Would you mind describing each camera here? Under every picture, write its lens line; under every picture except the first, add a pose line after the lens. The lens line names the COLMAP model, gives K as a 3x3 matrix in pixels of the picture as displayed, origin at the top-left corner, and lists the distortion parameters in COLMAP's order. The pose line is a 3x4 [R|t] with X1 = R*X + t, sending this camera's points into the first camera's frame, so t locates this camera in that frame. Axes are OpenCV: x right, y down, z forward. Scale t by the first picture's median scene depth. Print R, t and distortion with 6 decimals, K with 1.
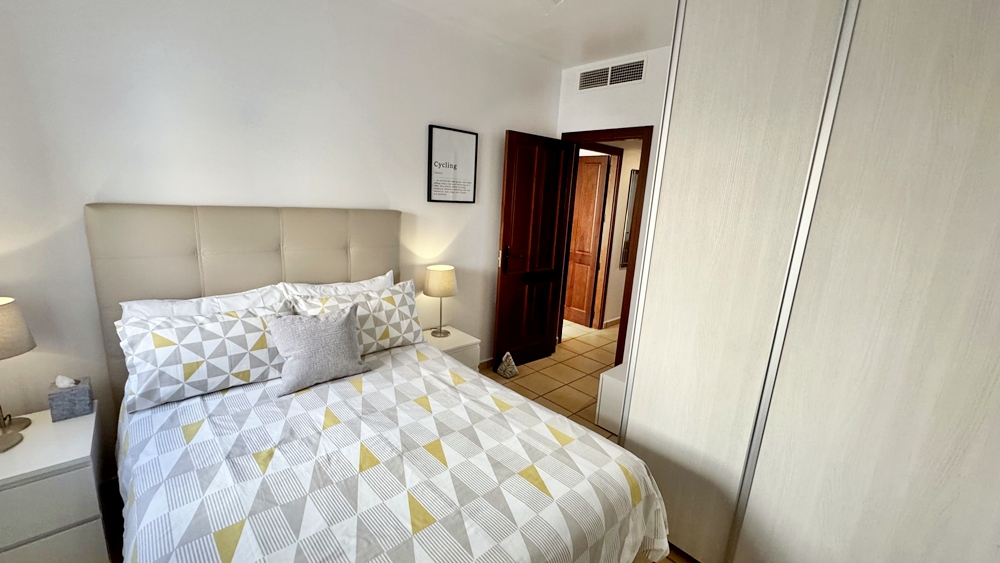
lens RADIAL K [[400.2, 0, 498.3], [0, 400.2, 281.1], [0, 0, 1]] dist [-0.001794, -0.000264]
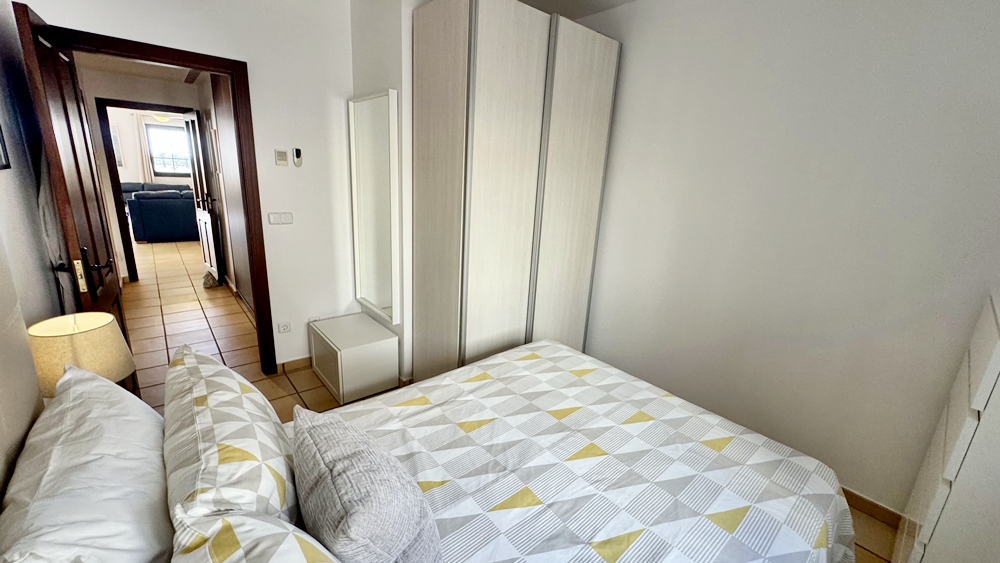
lens RADIAL K [[400.2, 0, 497.2], [0, 400.2, 279.9], [0, 0, 1]] dist [-0.001794, -0.000264]
pose [[0.051453, -0.312855, 0.948406, -1.080152], [0.165698, 0.939176, 0.300820, -0.279562], [-0.984833, 0.141671, 0.100163, 0.997911]]
